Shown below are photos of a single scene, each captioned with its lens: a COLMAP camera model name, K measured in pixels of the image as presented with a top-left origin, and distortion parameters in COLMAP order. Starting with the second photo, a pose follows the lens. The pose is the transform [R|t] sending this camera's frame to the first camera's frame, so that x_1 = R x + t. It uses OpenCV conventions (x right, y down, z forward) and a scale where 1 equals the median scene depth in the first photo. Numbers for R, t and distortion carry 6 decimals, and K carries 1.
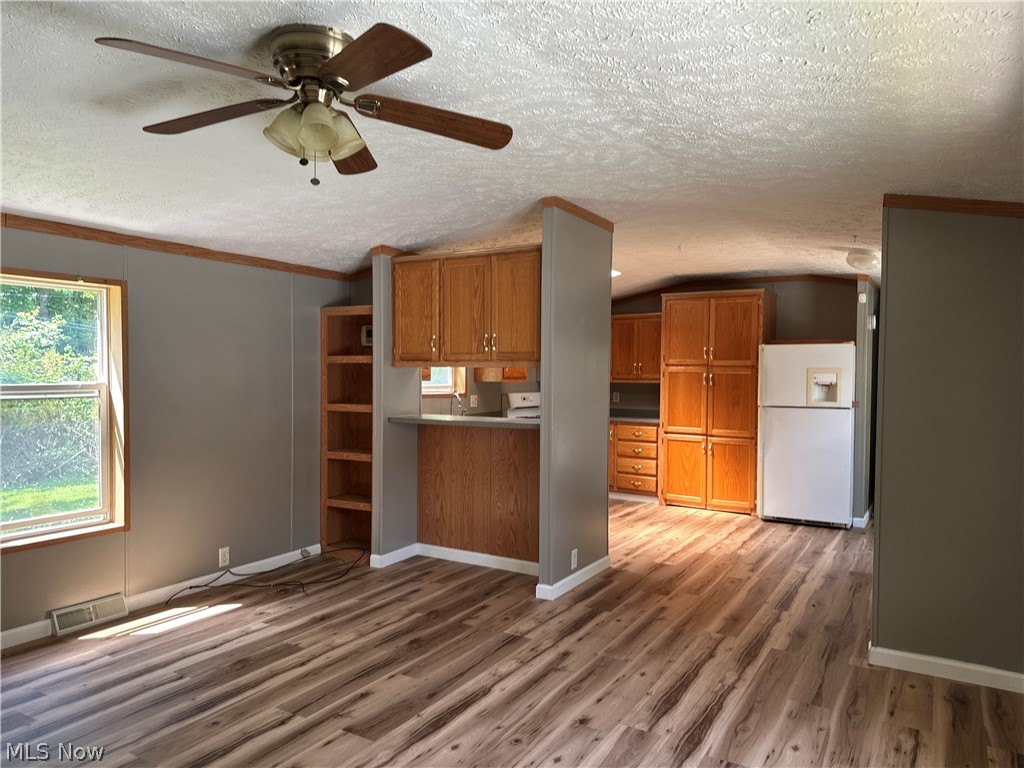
lens RADIAL K [[726.0, 0, 510.8], [0, 726.0, 378.8], [0, 0, 1]] dist [0.120428, -0.203963]
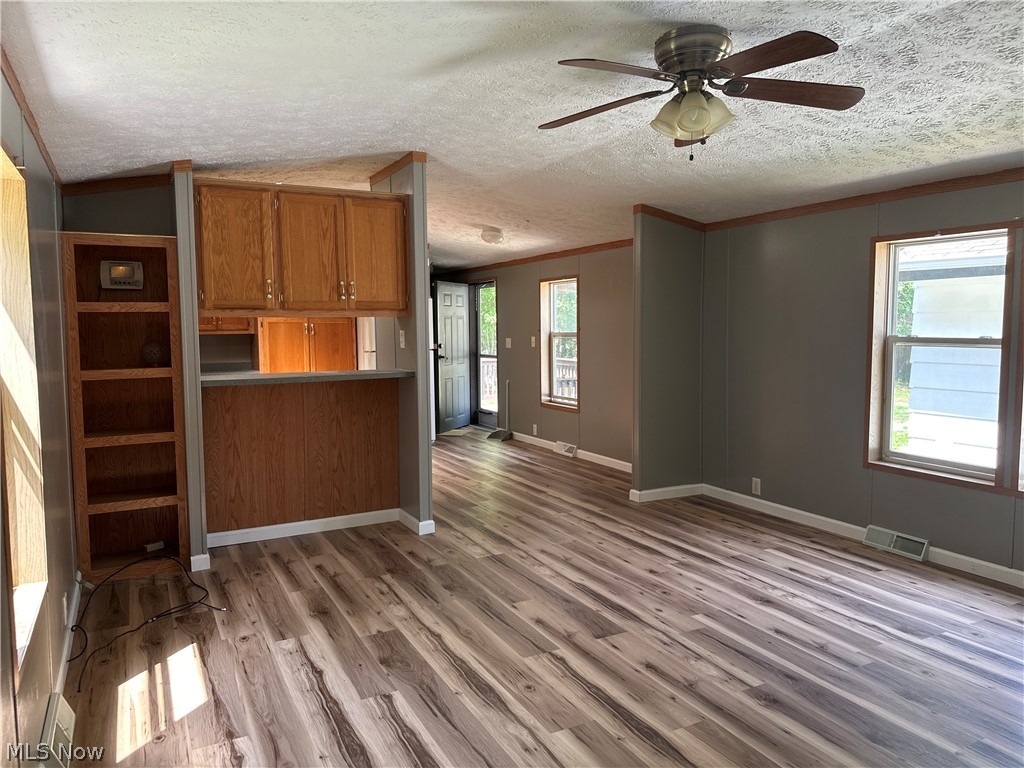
lens RADIAL K [[726.0, 0, 510.8], [0, 726.0, 378.8], [0, 0, 1]] dist [0.120428, -0.203963]
pose [[0.514657, -0.078326, 0.853811, -0.873403], [0.021793, 0.996692, 0.078298, -0.006580], [-0.857119, -0.021689, 0.514661, 0.390878]]
